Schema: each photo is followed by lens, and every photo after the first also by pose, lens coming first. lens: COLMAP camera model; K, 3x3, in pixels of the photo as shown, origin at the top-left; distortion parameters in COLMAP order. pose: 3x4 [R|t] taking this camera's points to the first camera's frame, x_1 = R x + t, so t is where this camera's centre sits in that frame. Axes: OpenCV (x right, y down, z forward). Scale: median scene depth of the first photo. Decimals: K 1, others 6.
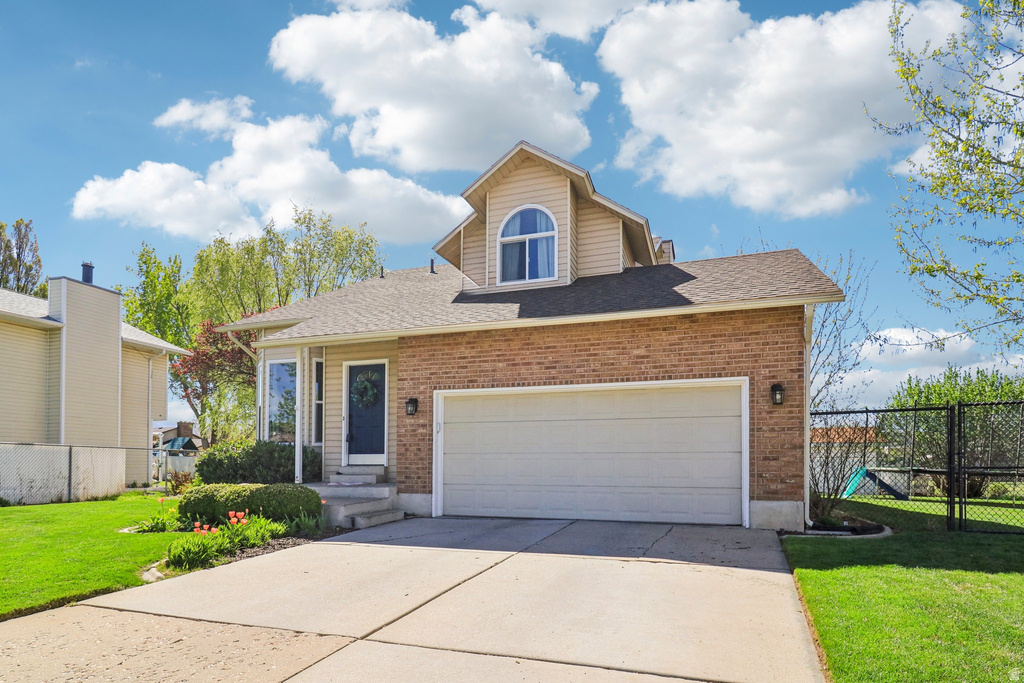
lens RADIAL K [[538.0, 0, 507.7], [0, 538.0, 448.8], [0, 0, 1]] dist [0.003141, 0.000549]
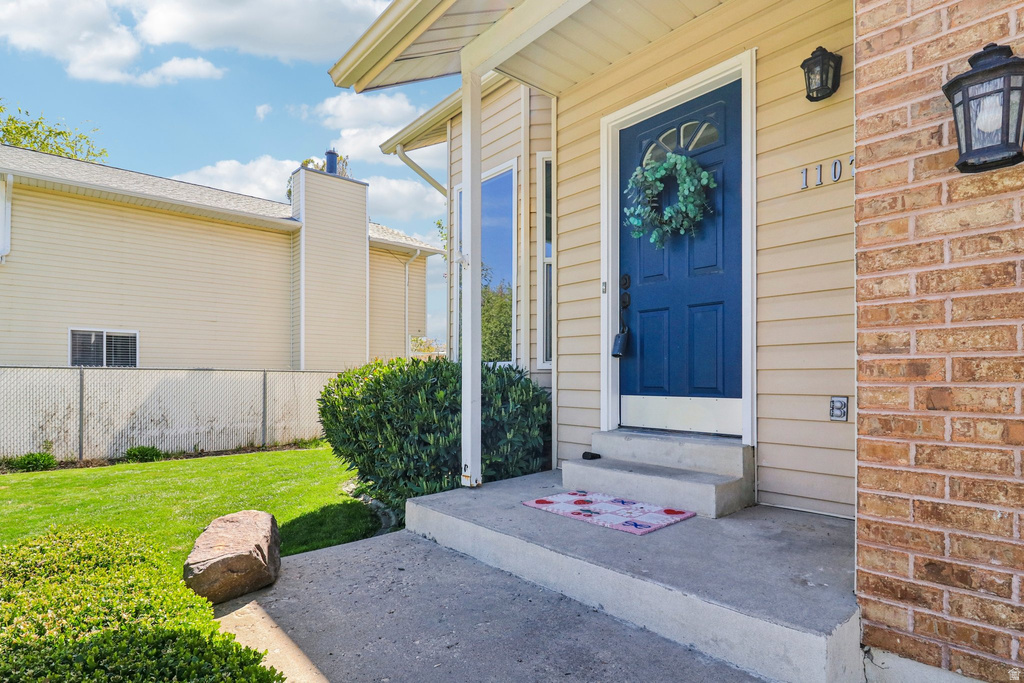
lens RADIAL K [[533.3, 0, 513.9], [0, 533.3, 376.2], [0, 0, 1]] dist [-0.001021, -0.000314]
pose [[0.859702, -0.002910, -0.510787, -0.216237], [0.013761, 0.999753, 0.017466, -0.009664], [0.510610, -0.022045, 0.859530, 0.804177]]
